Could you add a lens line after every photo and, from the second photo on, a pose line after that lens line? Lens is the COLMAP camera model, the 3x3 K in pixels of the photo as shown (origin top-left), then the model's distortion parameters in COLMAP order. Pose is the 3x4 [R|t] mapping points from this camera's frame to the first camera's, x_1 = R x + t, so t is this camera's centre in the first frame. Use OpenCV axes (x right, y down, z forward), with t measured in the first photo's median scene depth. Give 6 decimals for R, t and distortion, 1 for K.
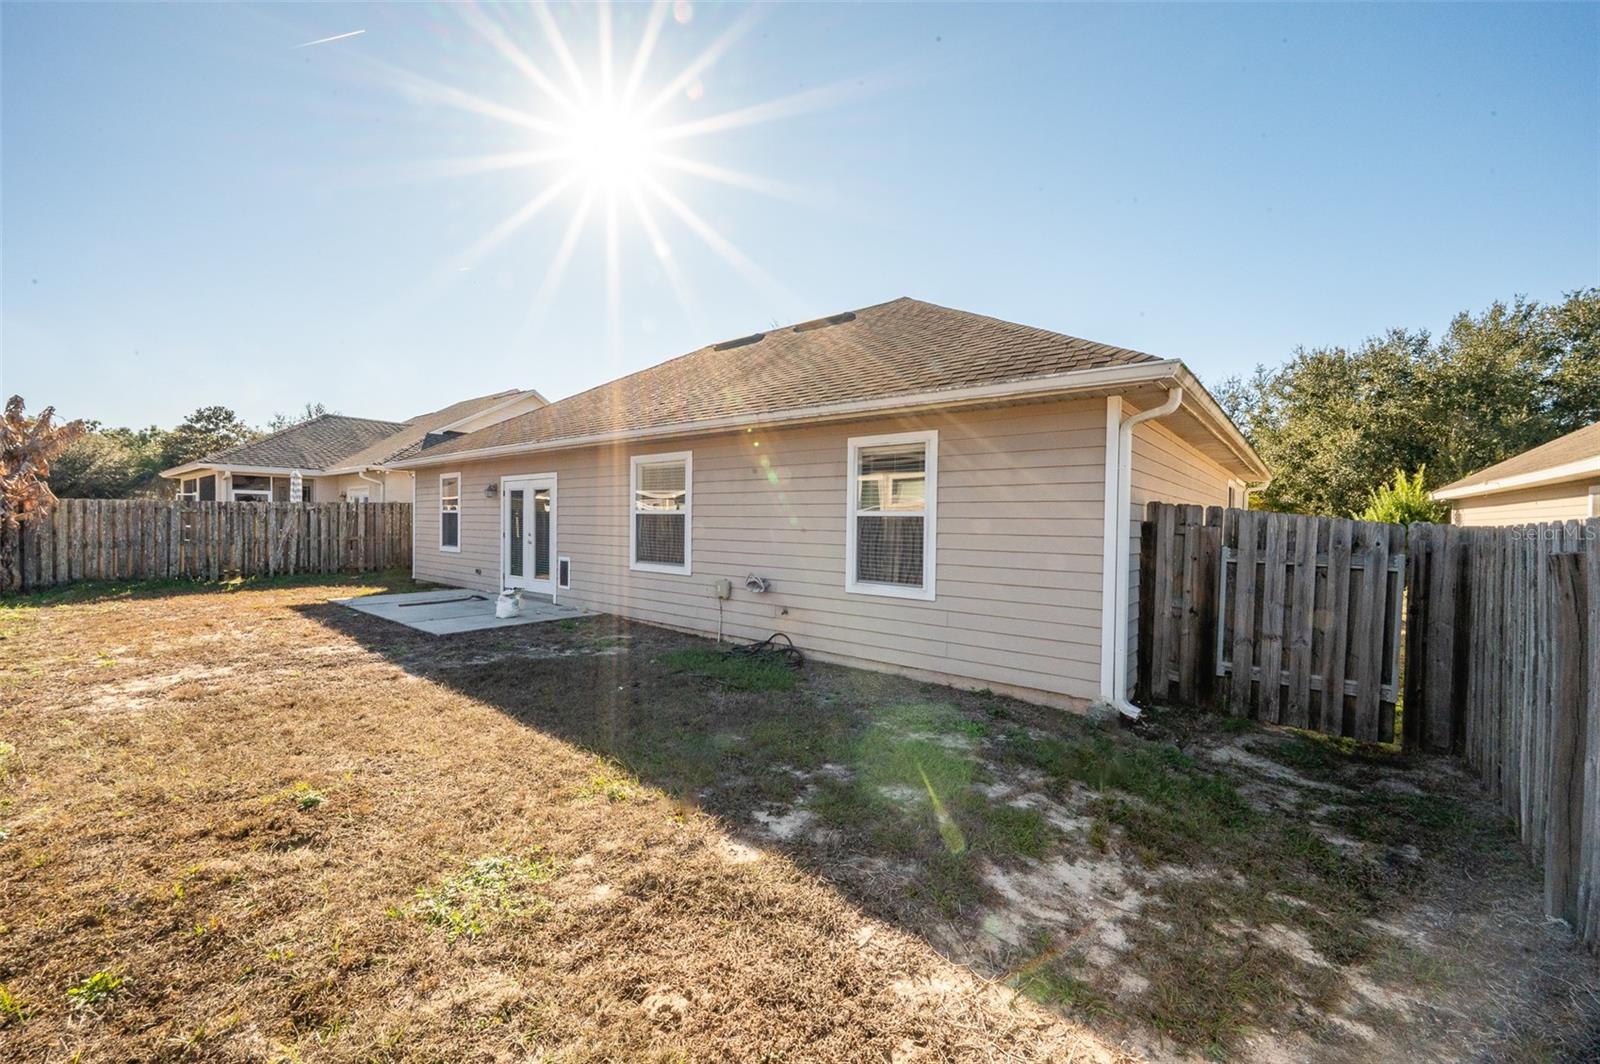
lens RADIAL K [[631.2, 0, 800.3], [0, 631.2, 536.8], [0, 0, 1]] dist [0.000130, -0.000110]
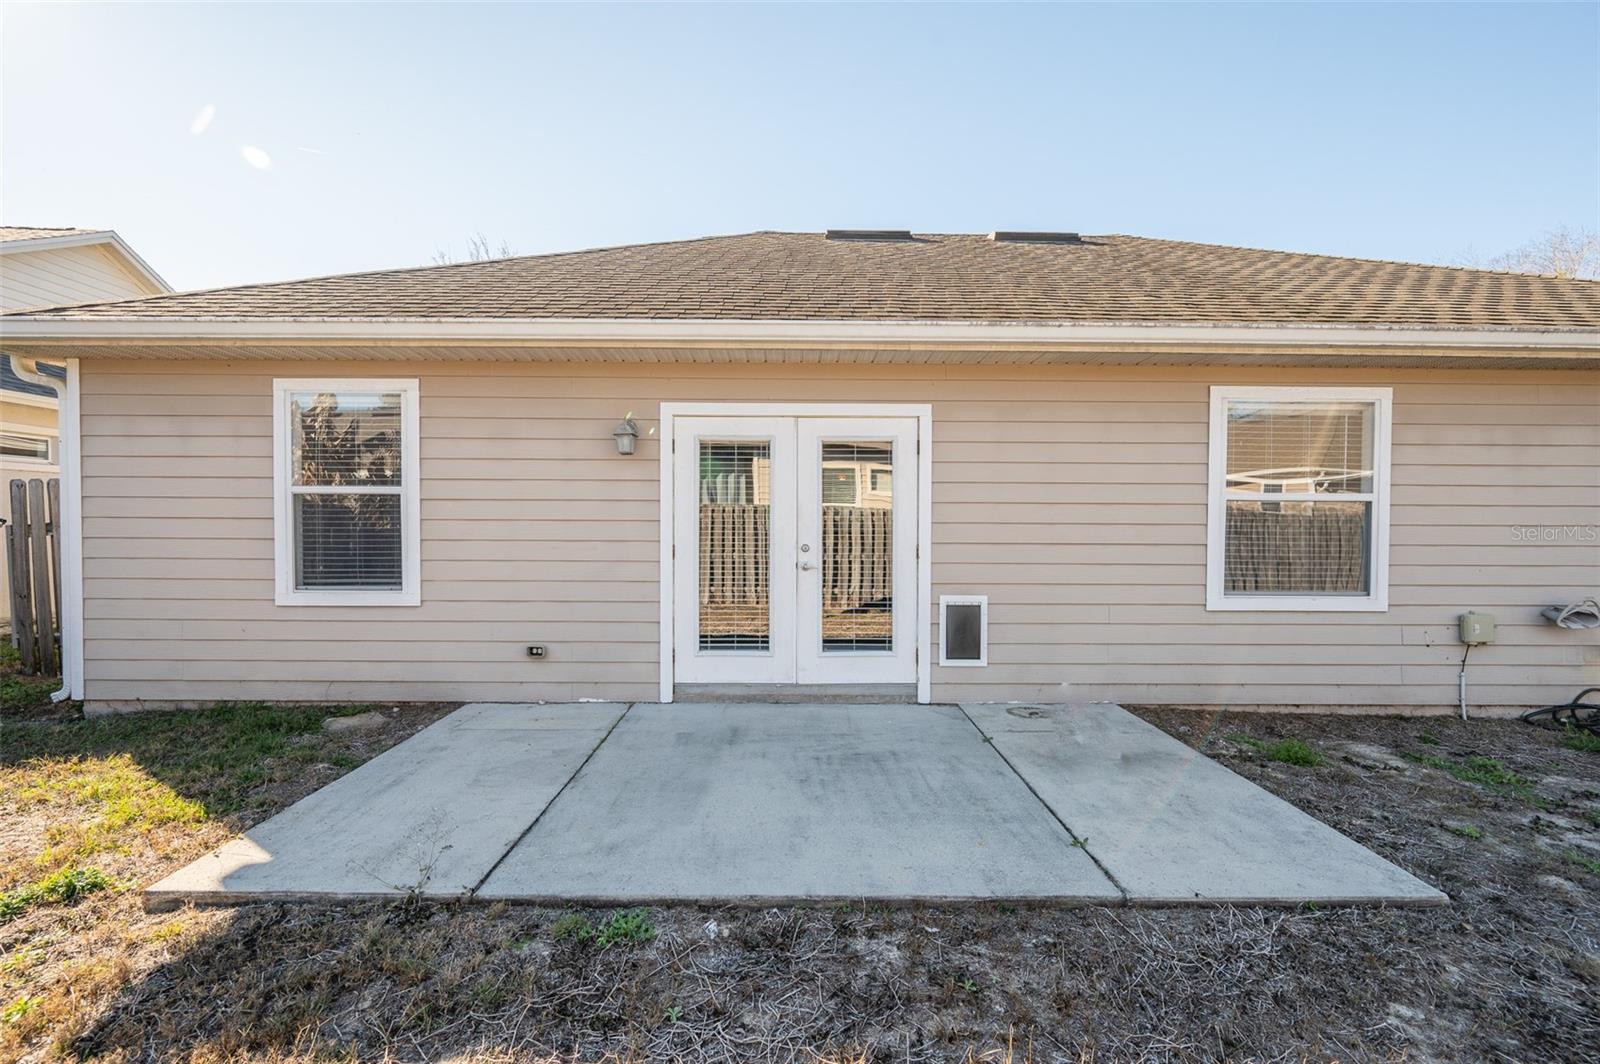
lens RADIAL K [[616.9, 0, 794.8], [0, 616.9, 554.0], [0, 0, 1]] dist [0.001118, 0.000147]
pose [[0.766402, -0.042268, 0.640969, -0.625427], [0.020647, 0.998938, 0.041186, -0.015496], [-0.642030, -0.018331, 0.766461, 0.620072]]
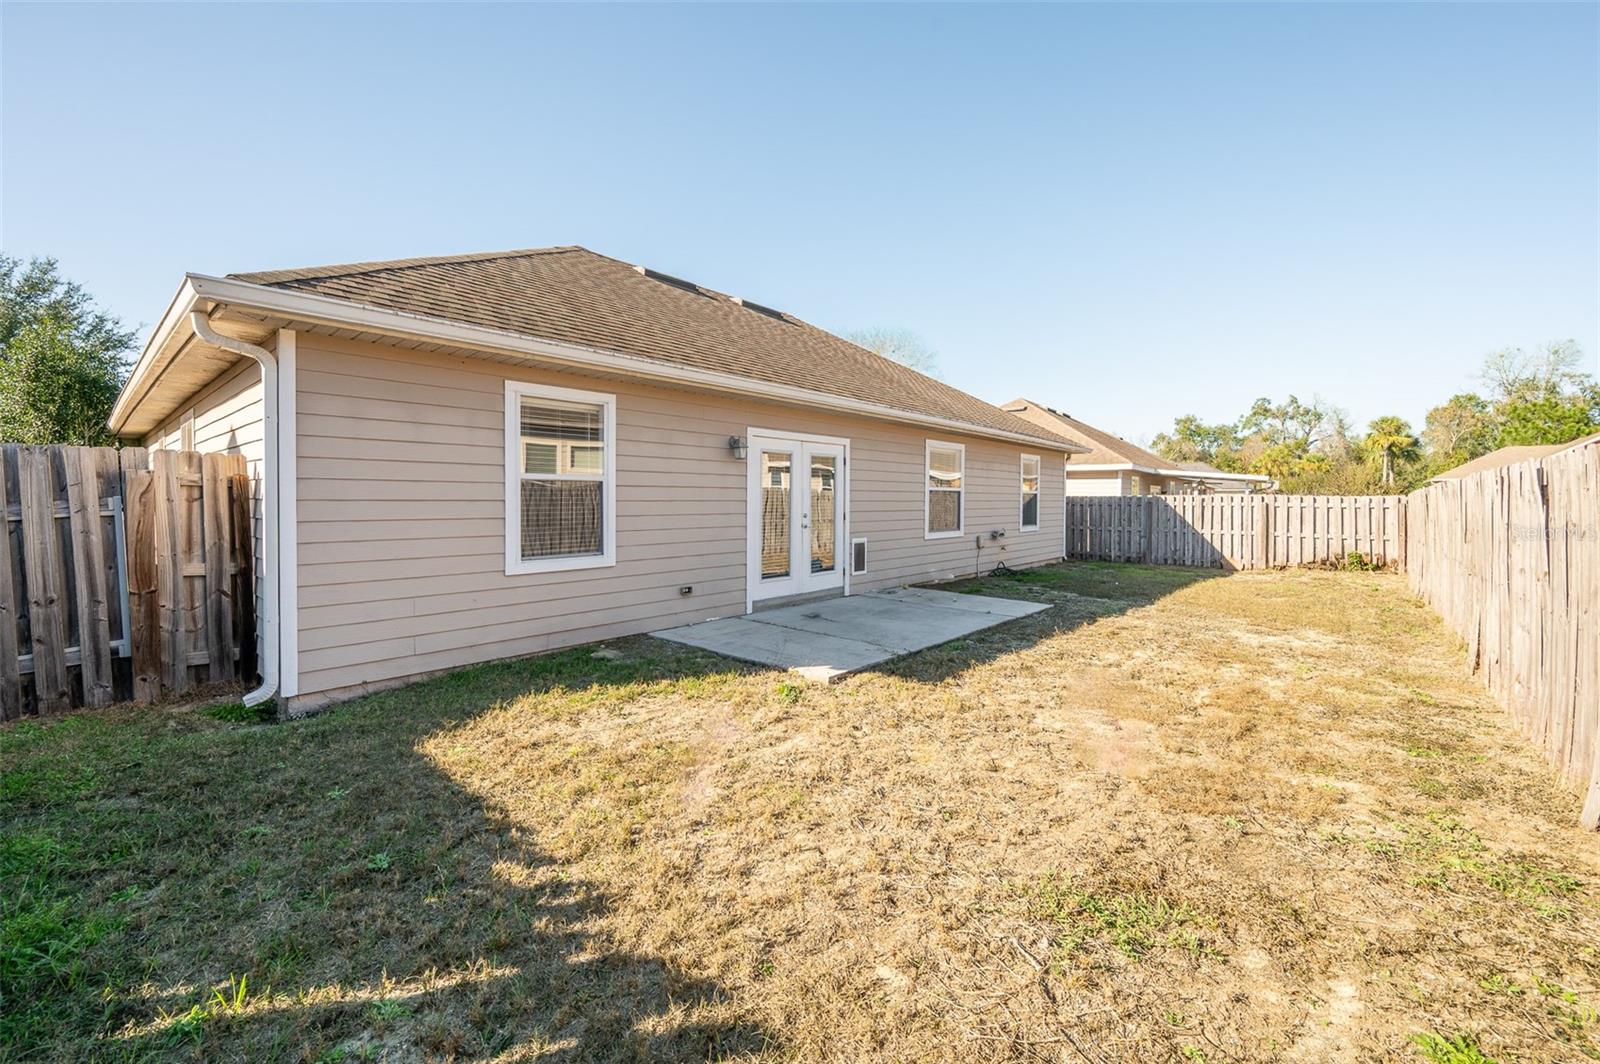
lens RADIAL K [[631.2, 0, 800.3], [0, 631.2, 536.8], [0, 0, 1]] dist [0.000130, -0.000110]
pose [[0.040933, -0.081533, 0.995830, -1.052054], [0.011644, 0.996636, 0.081121, -0.035753], [-0.999094, 0.008275, 0.041745, 0.878115]]
